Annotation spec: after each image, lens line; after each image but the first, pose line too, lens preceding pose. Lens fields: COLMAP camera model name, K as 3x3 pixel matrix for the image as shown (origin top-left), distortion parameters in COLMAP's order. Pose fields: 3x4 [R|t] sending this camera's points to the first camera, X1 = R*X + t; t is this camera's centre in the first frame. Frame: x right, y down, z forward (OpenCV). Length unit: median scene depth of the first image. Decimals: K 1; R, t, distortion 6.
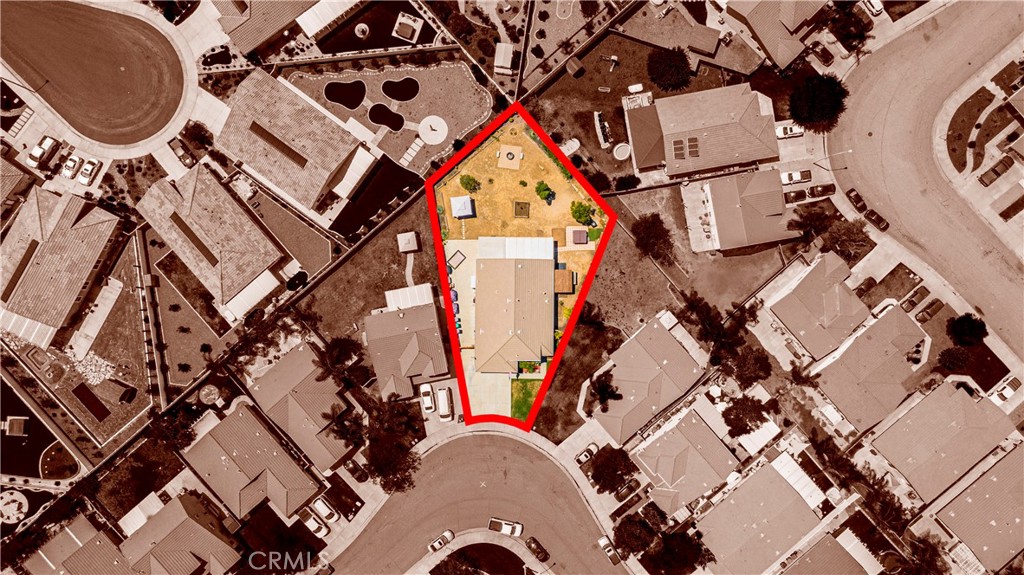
lens RADIAL K [[743.5, 0, 507.9], [0, 743.5, 286.7], [0, 0, 1]] dist [0.020357, 0.090289]
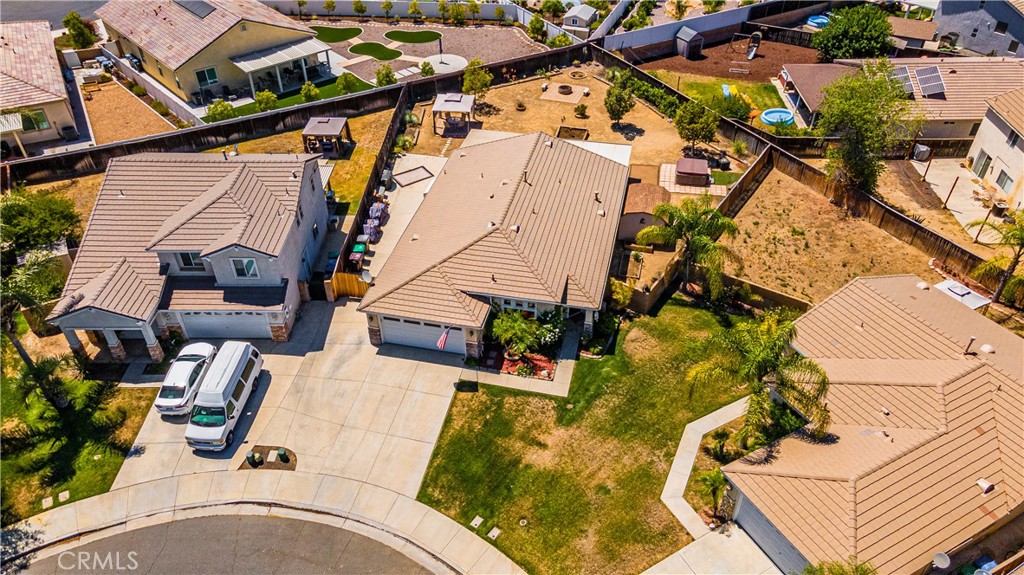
lens RADIAL K [[743.5, 0, 507.9], [0, 743.5, 286.7], [0, 0, 1]] dist [0.020357, 0.090289]
pose [[0.976601, 0.125685, -0.174511, 0.075341], [-0.214671, 0.618493, -0.755899, 0.336097], [0.012928, 0.775674, 0.631001, 0.767634]]
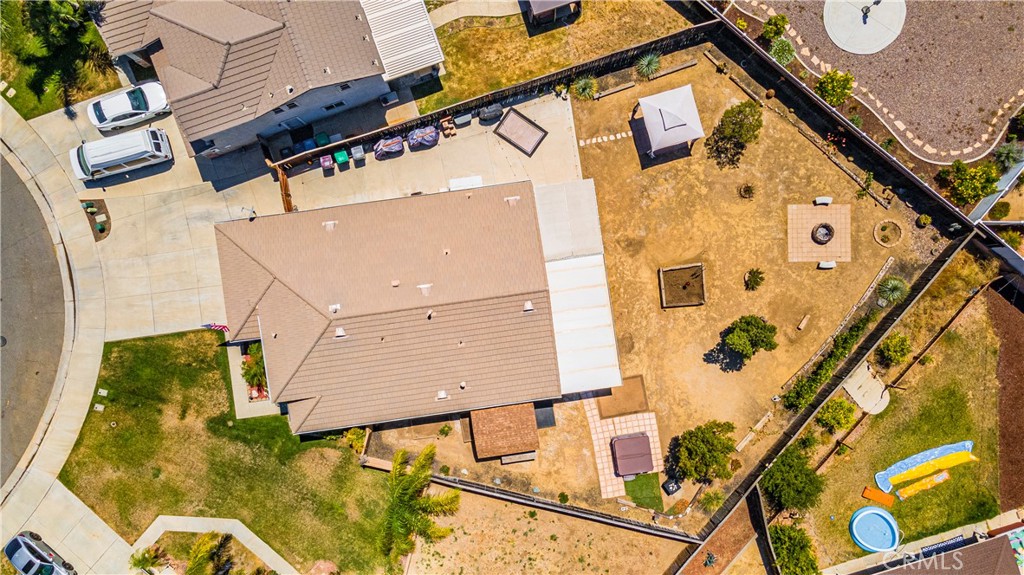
lens RADIAL K [[743.5, 0, 507.9], [0, 743.5, 286.7], [0, 0, 1]] dist [0.020357, 0.090289]
pose [[0.148493, 0.988907, 0.003637, 0.004754], [-0.988840, 0.148436, 0.012744, -0.023282], [0.012062, -0.005489, 0.999912, 0.631225]]
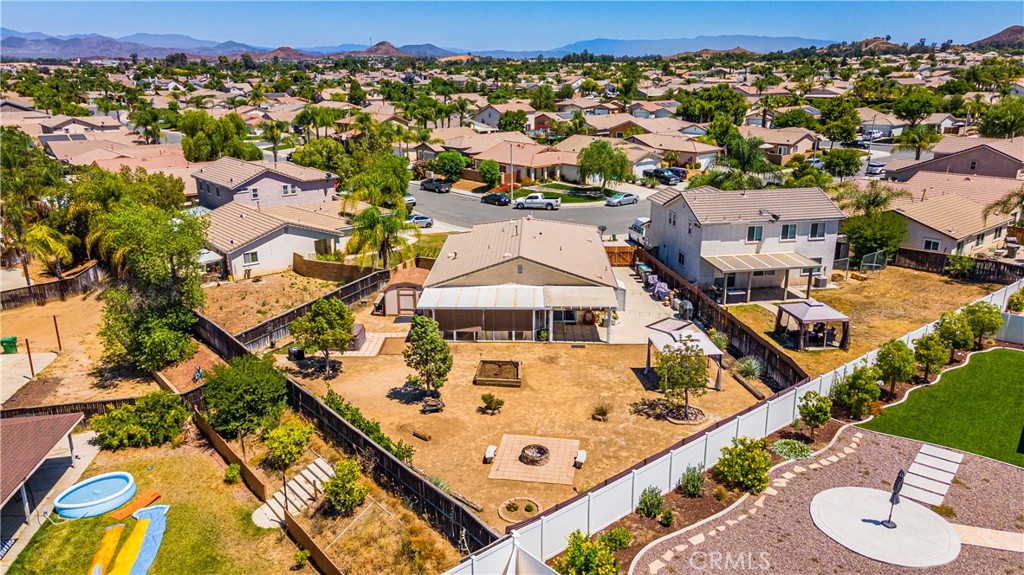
lens RADIAL K [[743.5, 0, 507.9], [0, 743.5, 286.7], [0, 0, 1]] dist [0.020357, 0.090289]
pose [[-0.999623, 0.000441, 0.027468, 0.005392], [0.026305, -0.272928, 0.961675, -0.411059], [0.007921, 0.962034, 0.272813, 0.873784]]
